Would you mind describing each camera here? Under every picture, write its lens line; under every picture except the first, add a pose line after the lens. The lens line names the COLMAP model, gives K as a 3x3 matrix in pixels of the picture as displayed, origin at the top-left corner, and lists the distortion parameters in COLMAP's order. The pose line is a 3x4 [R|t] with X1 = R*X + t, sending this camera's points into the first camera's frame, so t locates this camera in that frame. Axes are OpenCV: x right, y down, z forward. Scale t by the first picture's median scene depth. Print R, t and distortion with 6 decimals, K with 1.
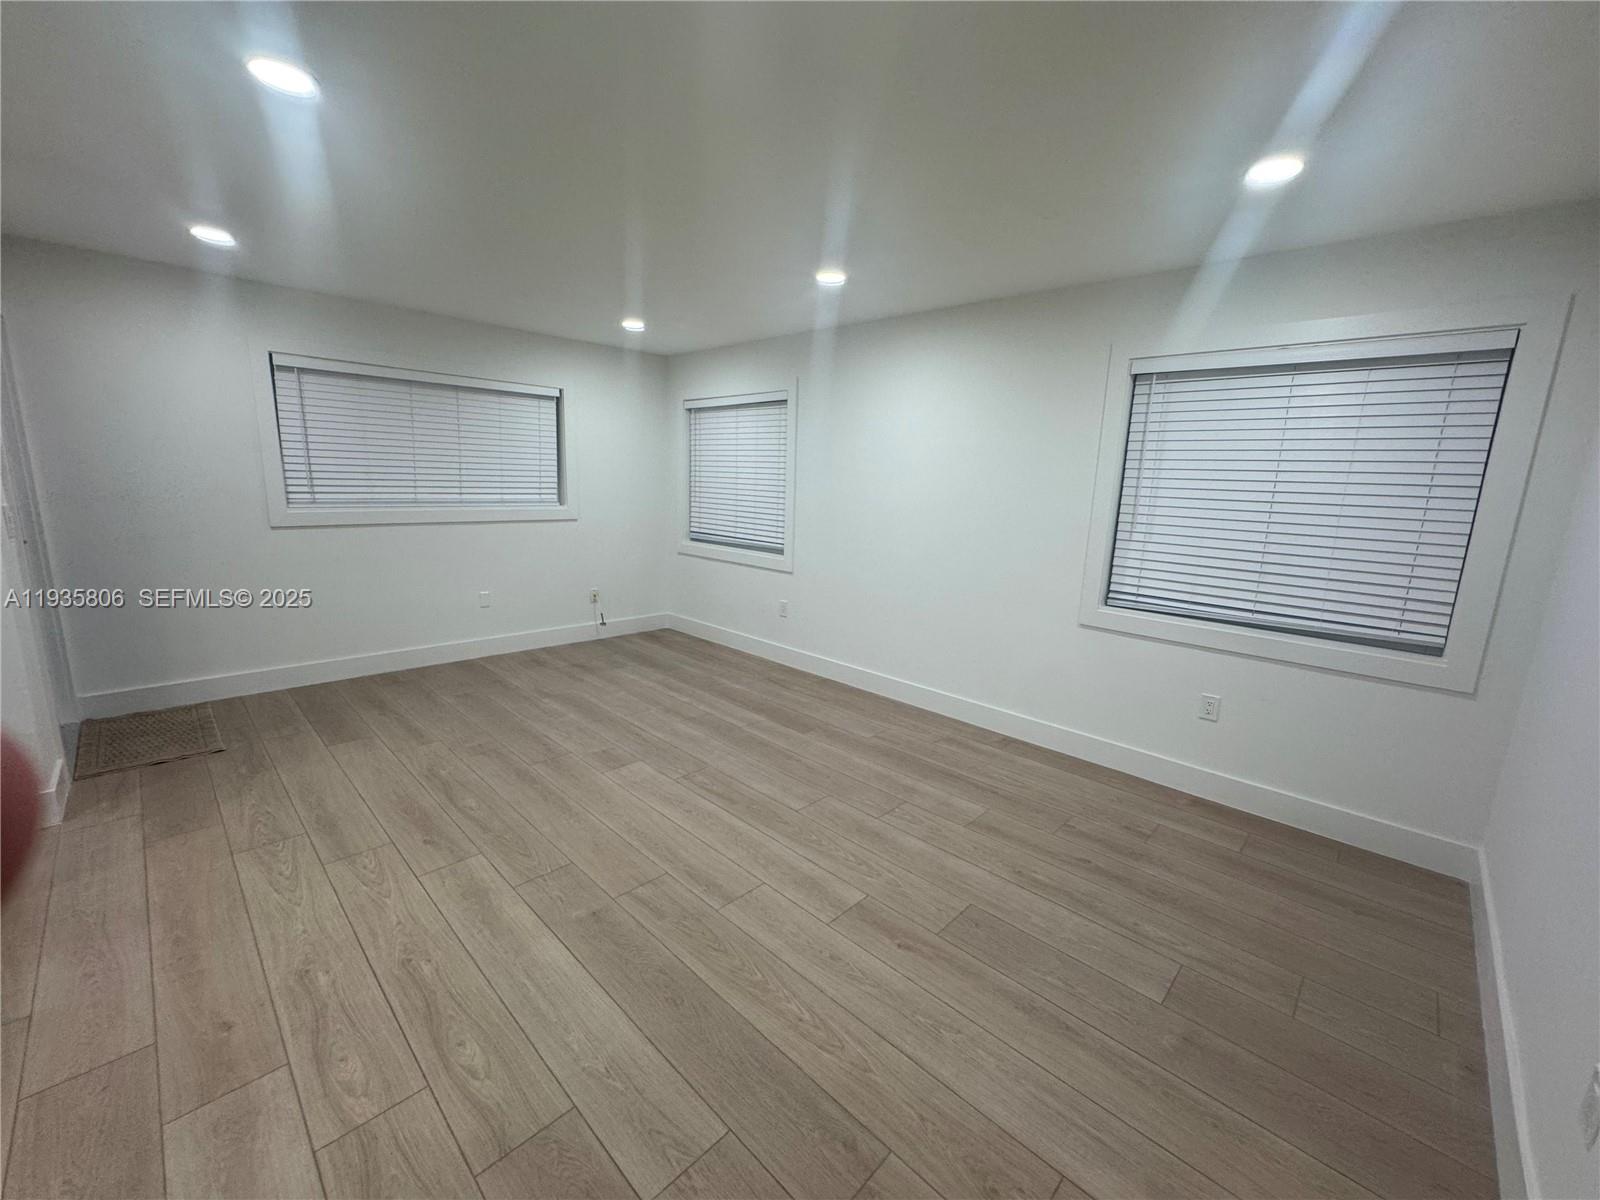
lens RADIAL K [[637.3, 0, 800.0], [0, 637.3, 600.0], [0, 0, 1]] dist [-0.003022, -0.000263]
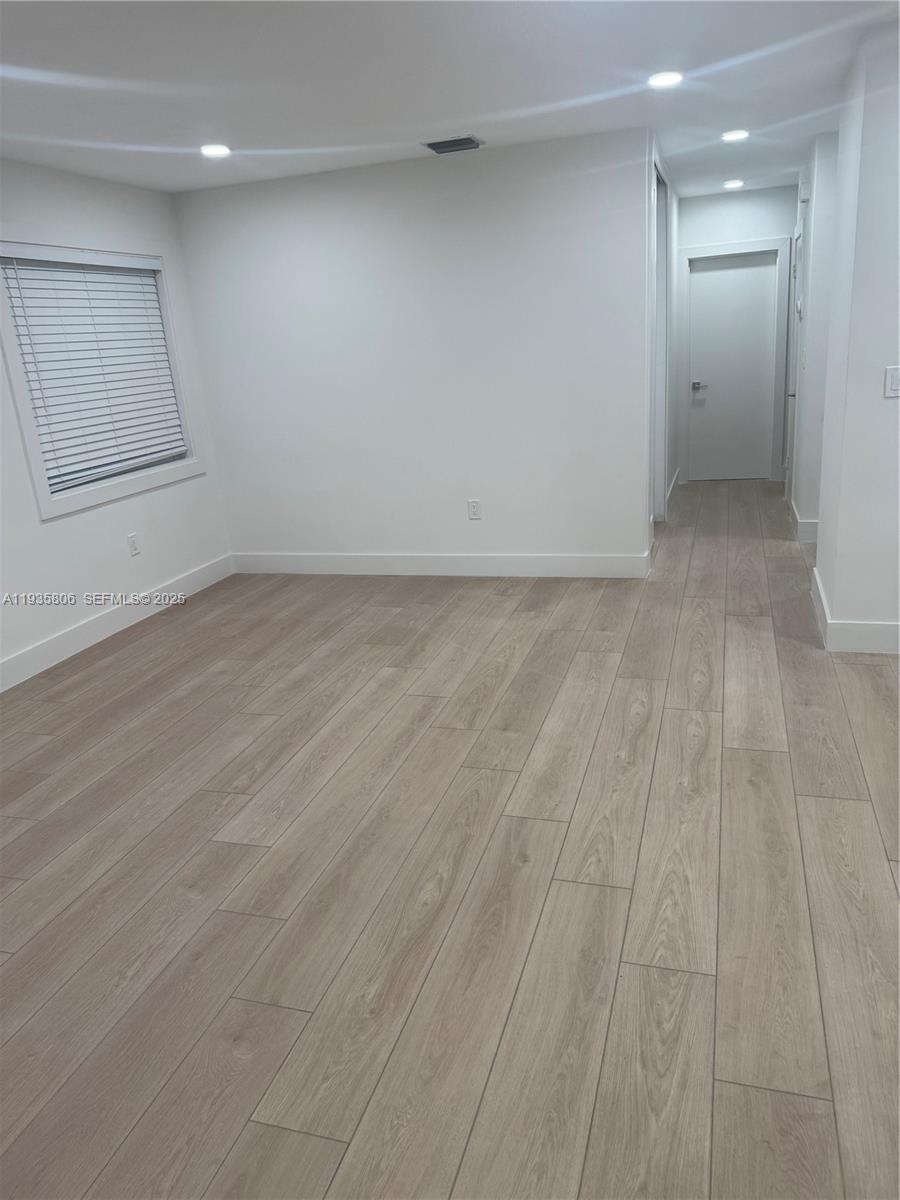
lens RADIAL K [[836.5, 0, 450.0], [0, 836.5, 600.0], [0, 0, 1]] dist [0.129412, -0.233335]
pose [[-0.442755, -0.269264, 0.855257, -1.069350], [0.227719, 0.888802, 0.397712, -0.251717], [-0.867244, 0.370848, -0.332205, 1.048688]]
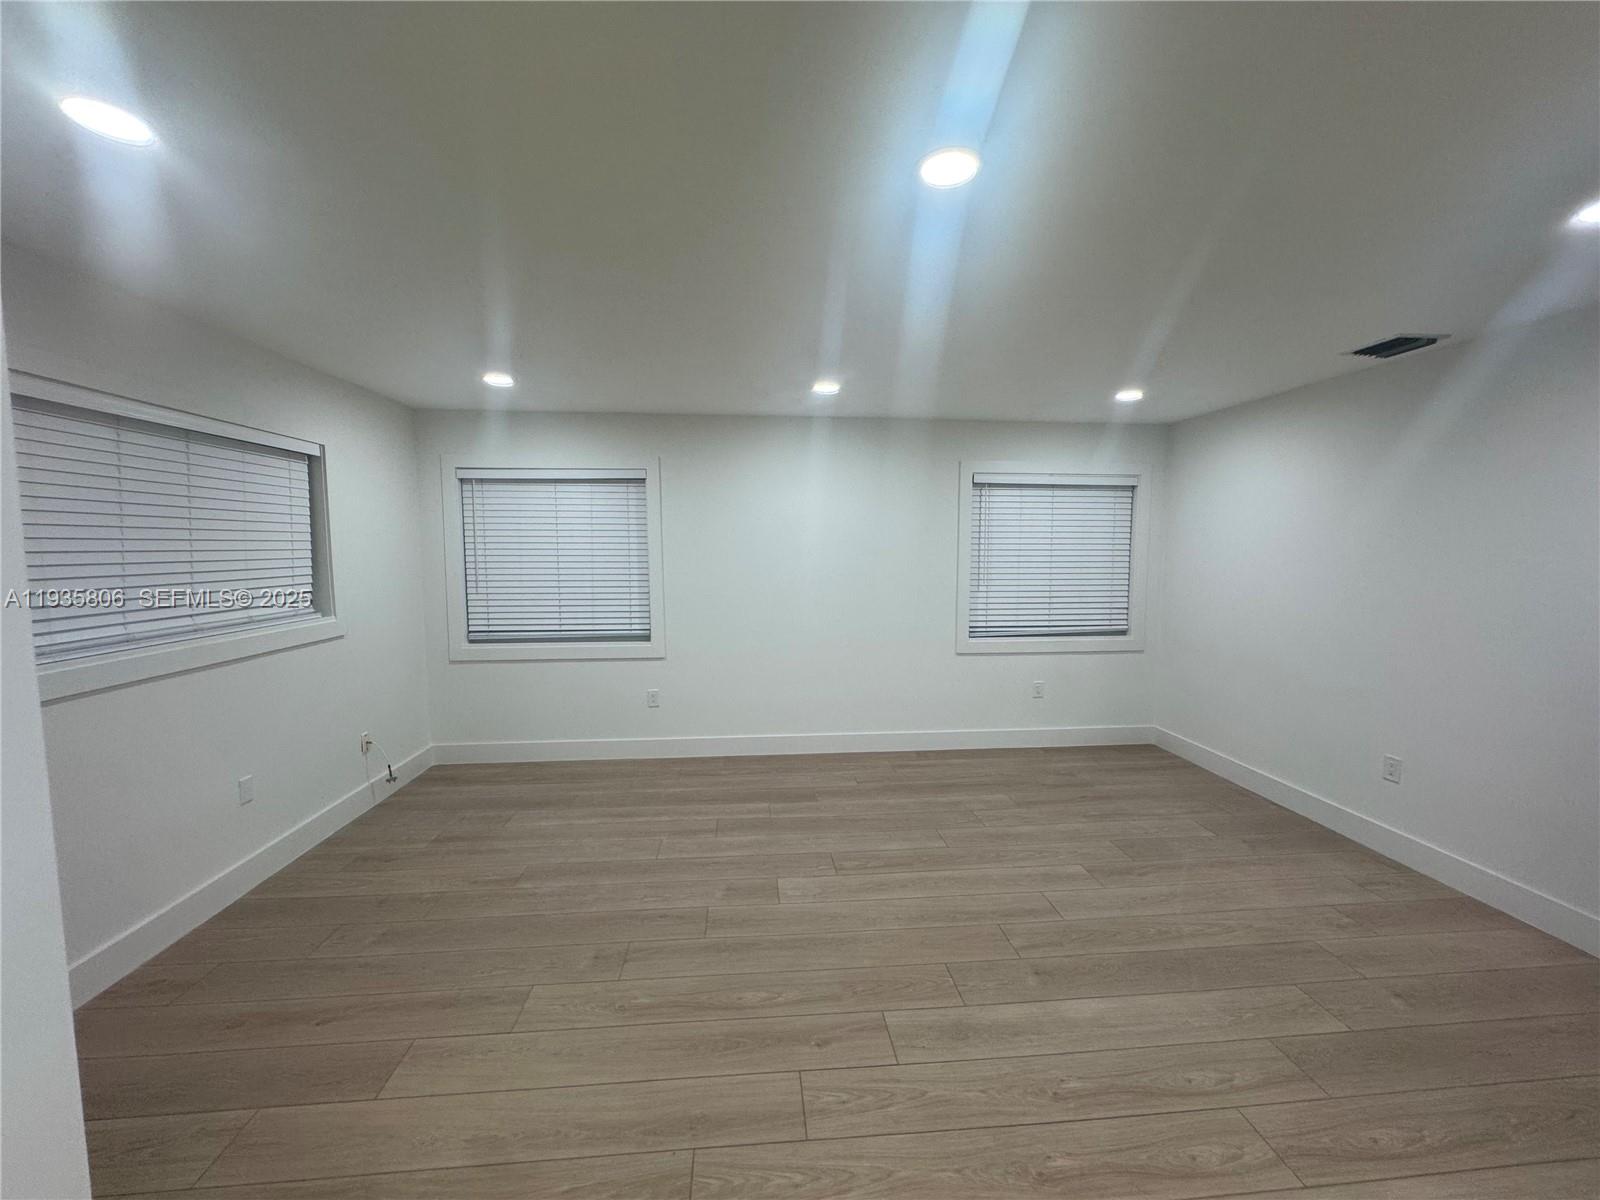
lens RADIAL K [[637.3, 0, 800.0], [0, 637.3, 600.0], [0, 0, 1]] dist [-0.003022, -0.000263]
pose [[0.657150, -0.098184, 0.747338, -0.923394], [0.165406, 0.986097, -0.015893, -0.126488], [-0.735387, 0.134058, 0.664254, 0.340922]]
